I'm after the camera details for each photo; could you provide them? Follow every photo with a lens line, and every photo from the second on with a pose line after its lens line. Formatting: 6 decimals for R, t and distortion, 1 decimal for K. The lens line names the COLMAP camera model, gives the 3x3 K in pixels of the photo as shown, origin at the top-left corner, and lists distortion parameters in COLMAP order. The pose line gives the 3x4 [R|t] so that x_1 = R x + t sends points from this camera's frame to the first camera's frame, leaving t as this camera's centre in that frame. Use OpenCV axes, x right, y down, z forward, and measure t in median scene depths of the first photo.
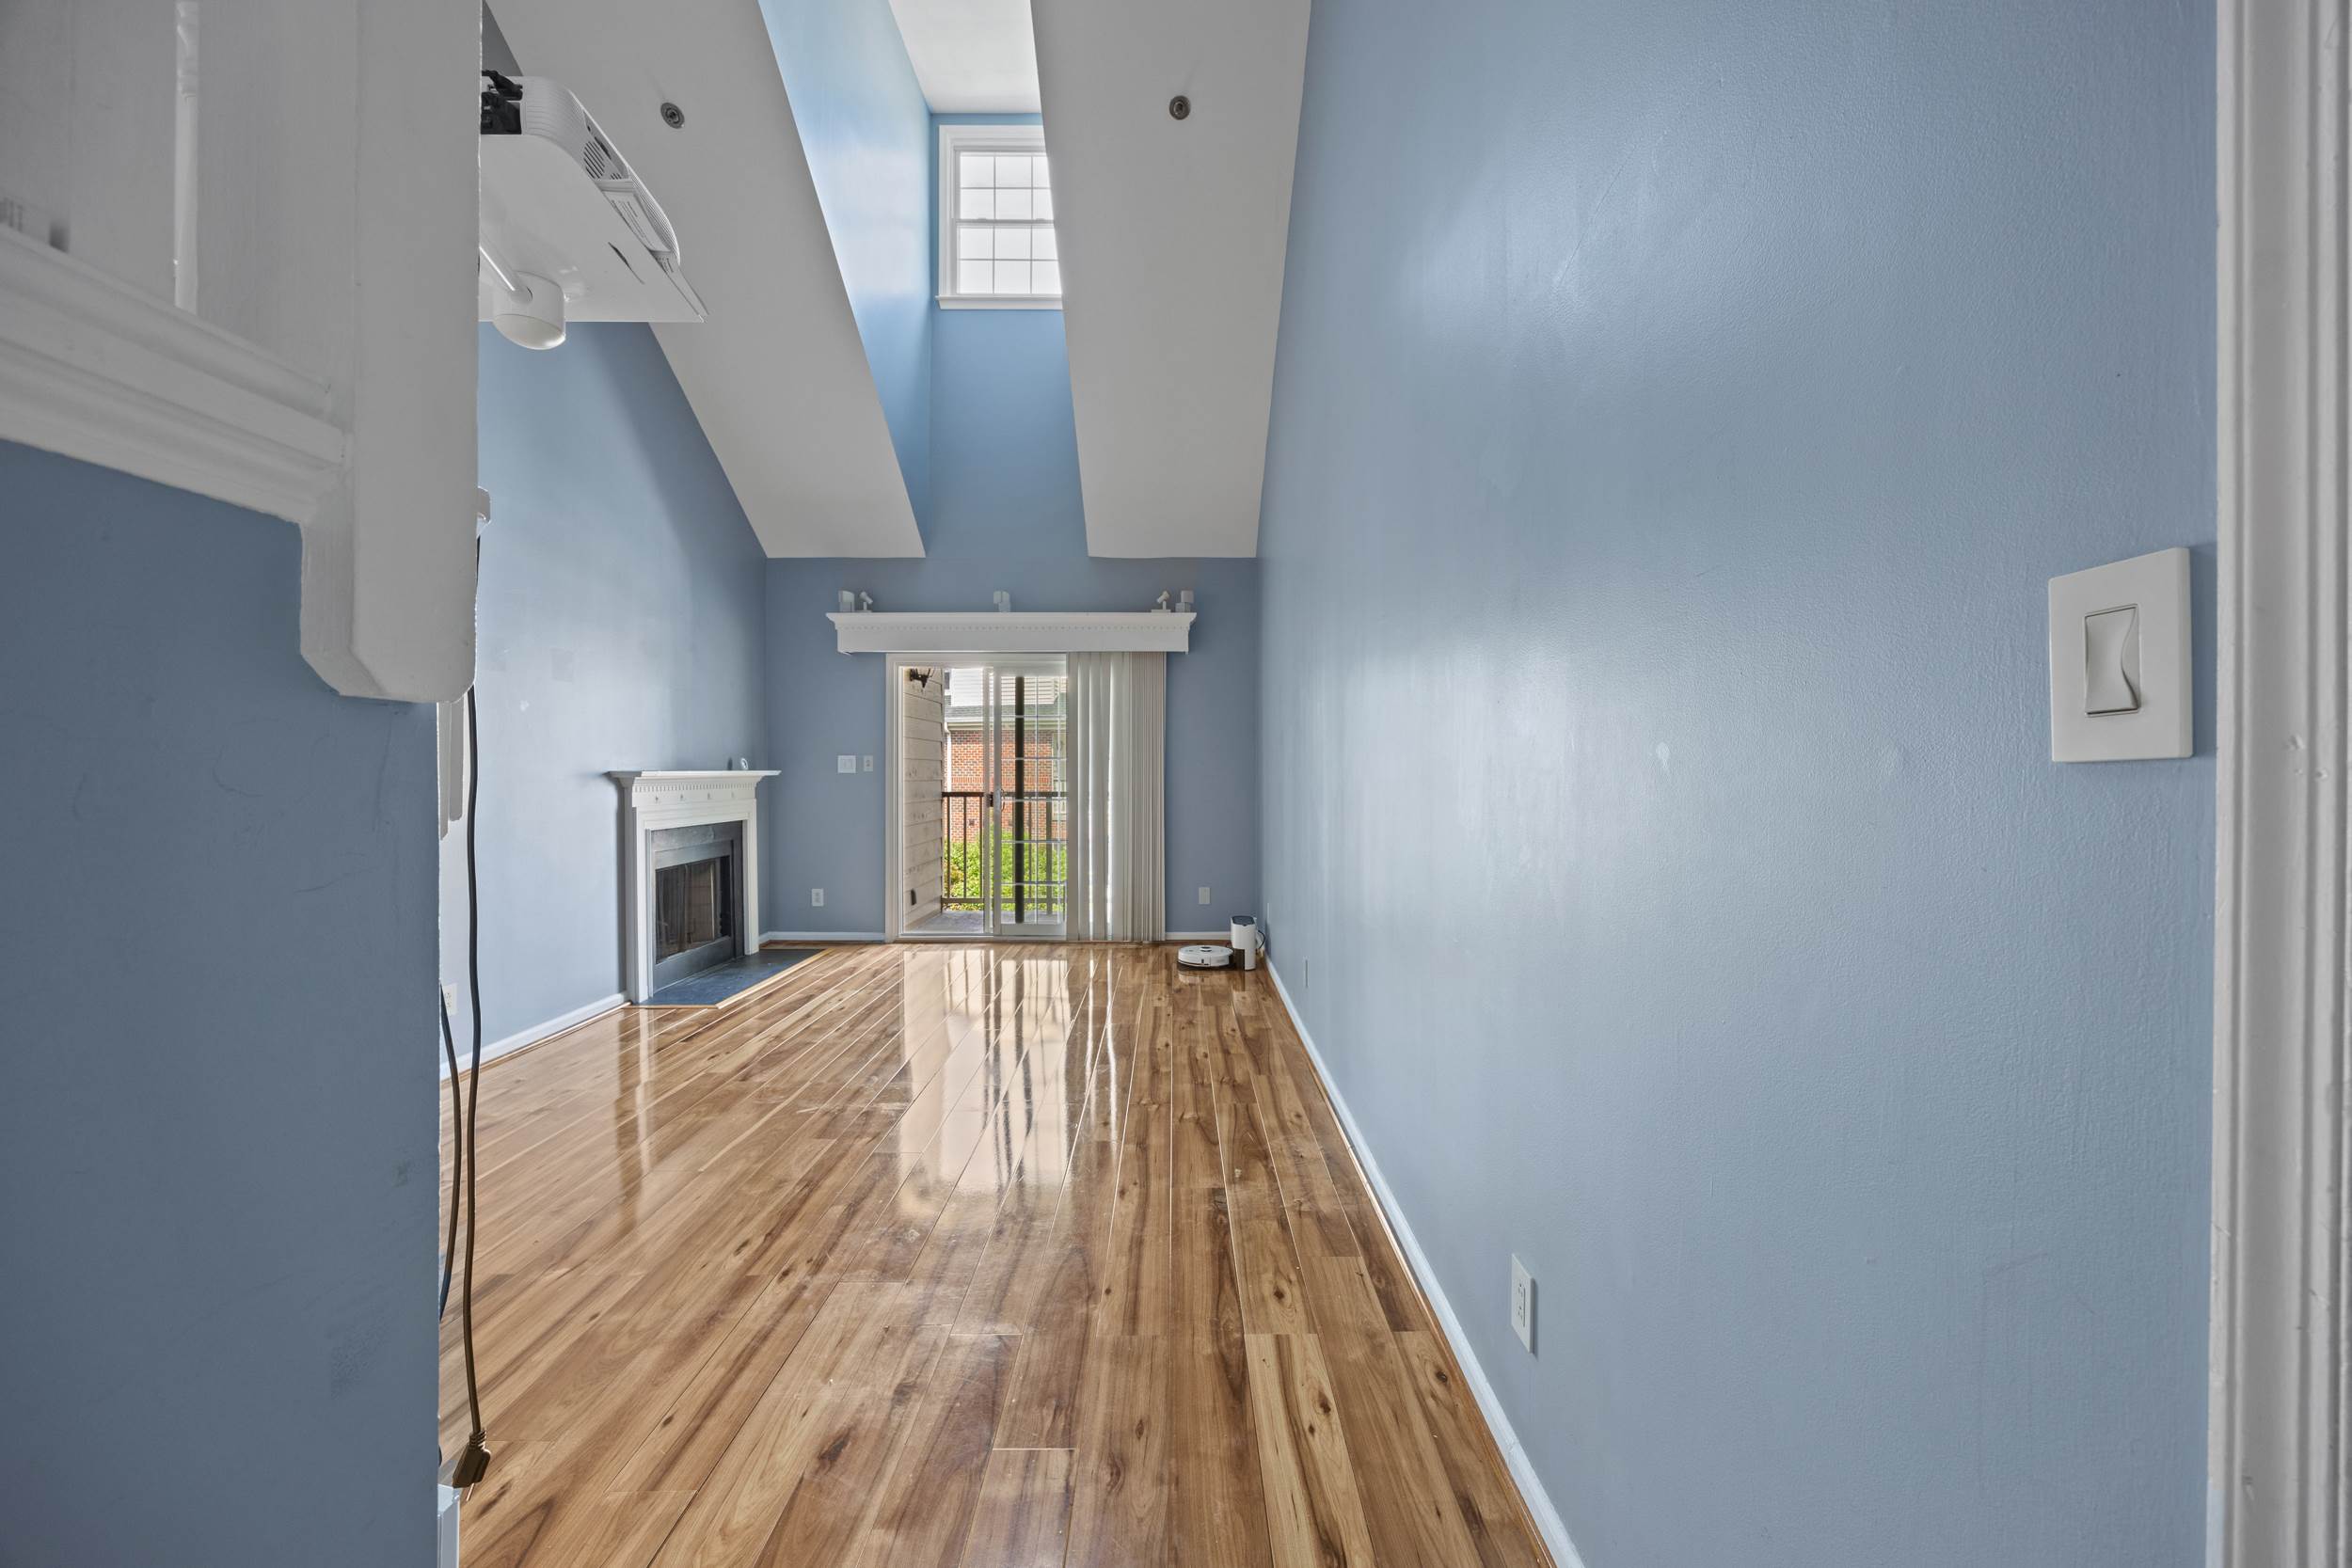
lens RADIAL K [[909.0, 0, 1181.4], [0, 909.0, 784.3], [0, 0, 1]] dist [-0.000216, 0.000054]
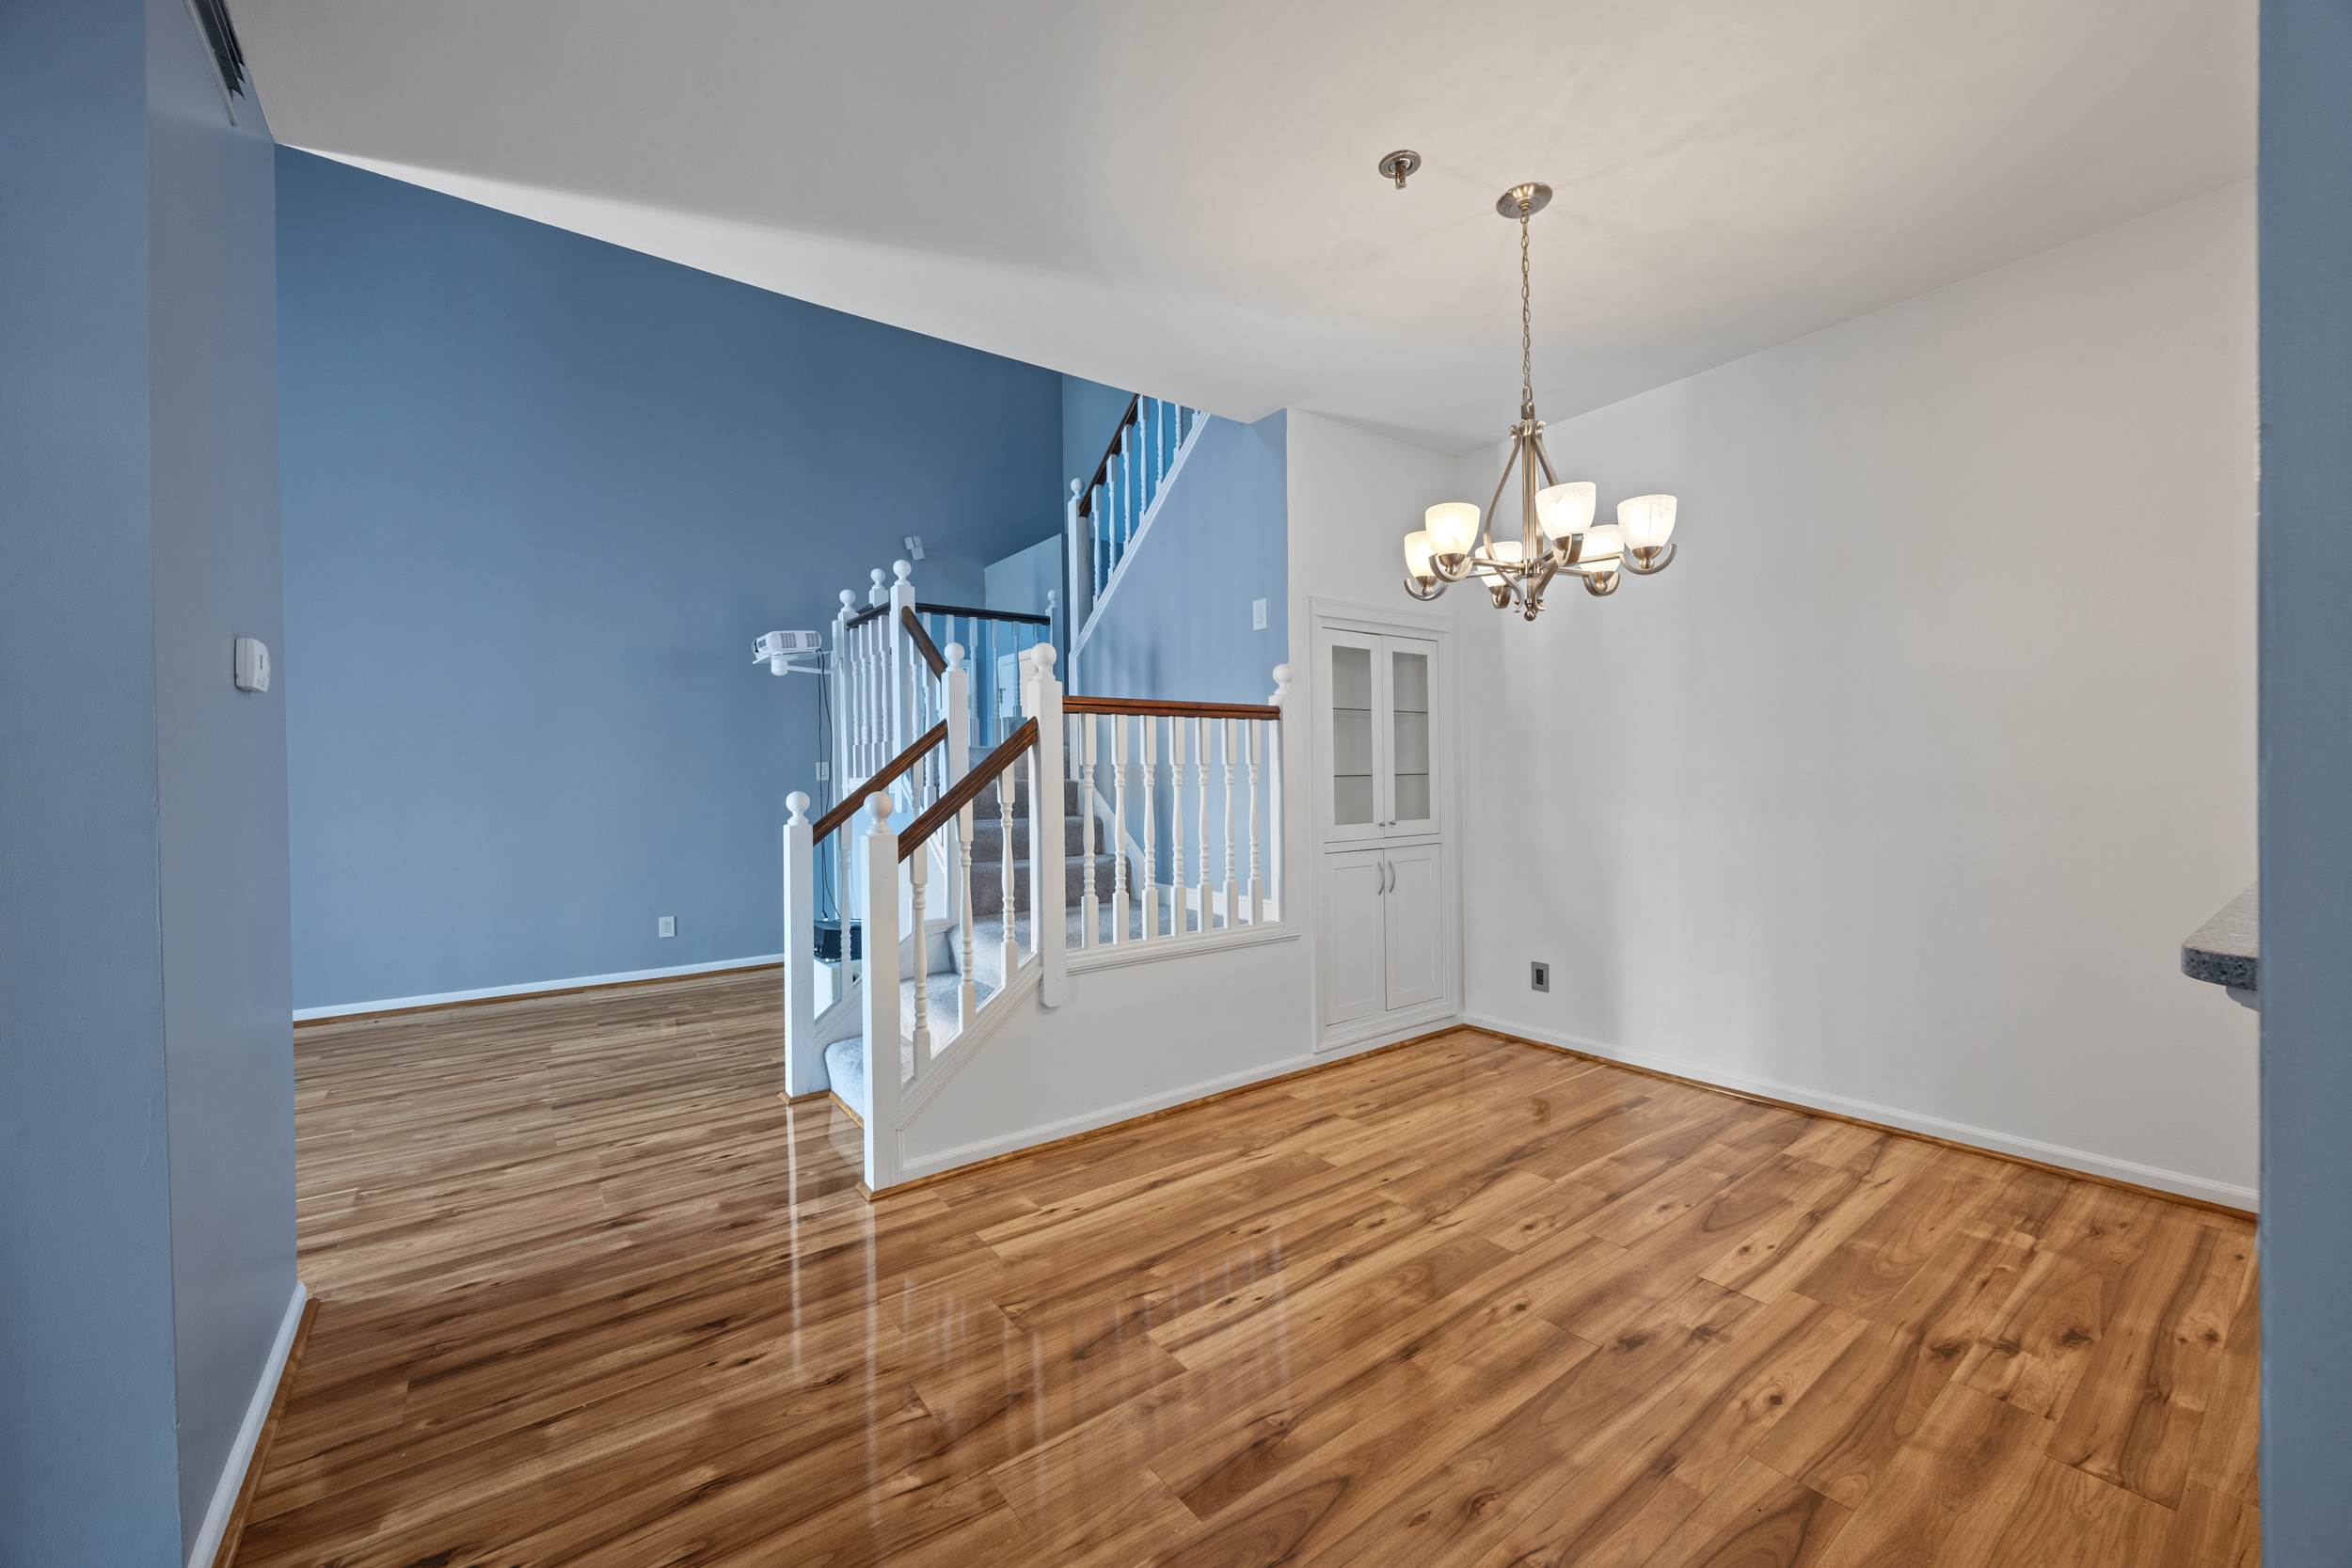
lens RADIAL K [[914.8, 0, 1181.0], [0, 914.8, 770.9], [0, 0, 1]] dist [-0.001552, 0.000061]
pose [[-0.596804, 0.010368, 0.802320, -1.029663], [0.017938, 0.999839, 0.000423, -0.008096], [-0.802186, 0.014645, -0.596894, 0.411474]]
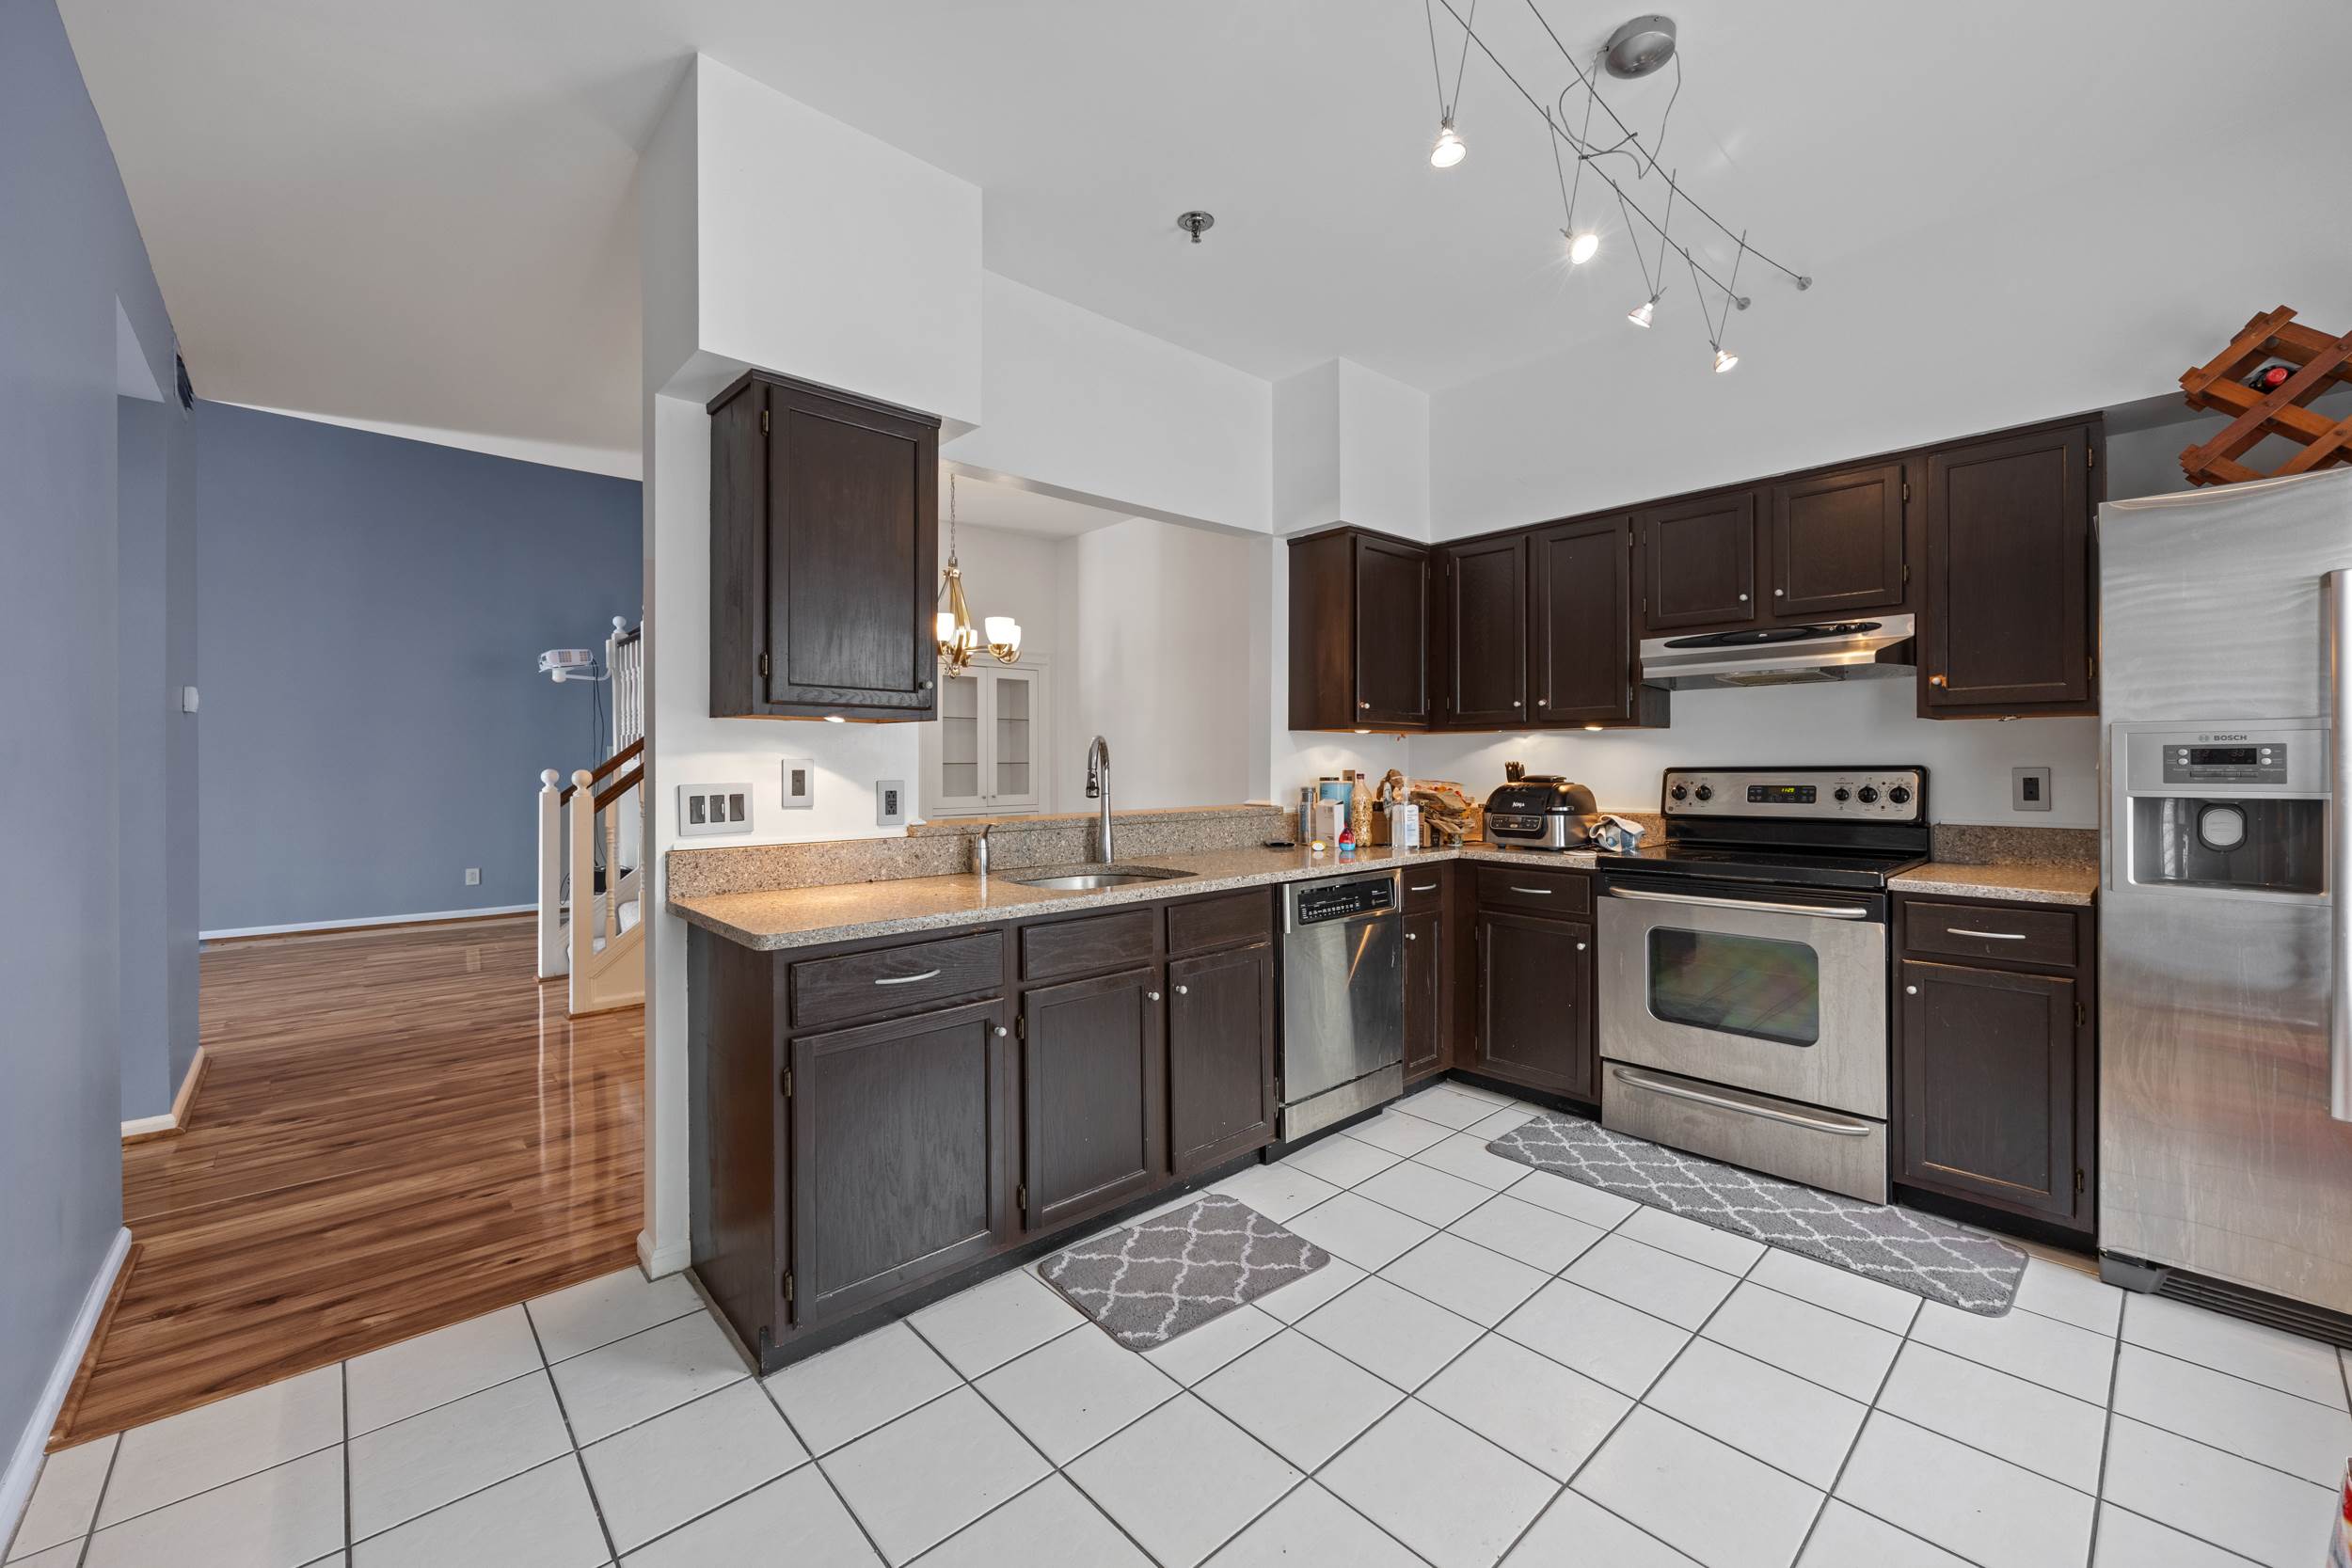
lens RADIAL K [[937.5, 0, 1171.7], [0, 937.5, 753.7], [0, 0, 1]] dist [0.013749, -0.005652]
pose [[-0.664594, 0.001814, 0.747202, -1.492488], [0.003769, 0.999992, 0.000924, -0.012660], [-0.747195, 0.003430, -0.664596, 0.410481]]
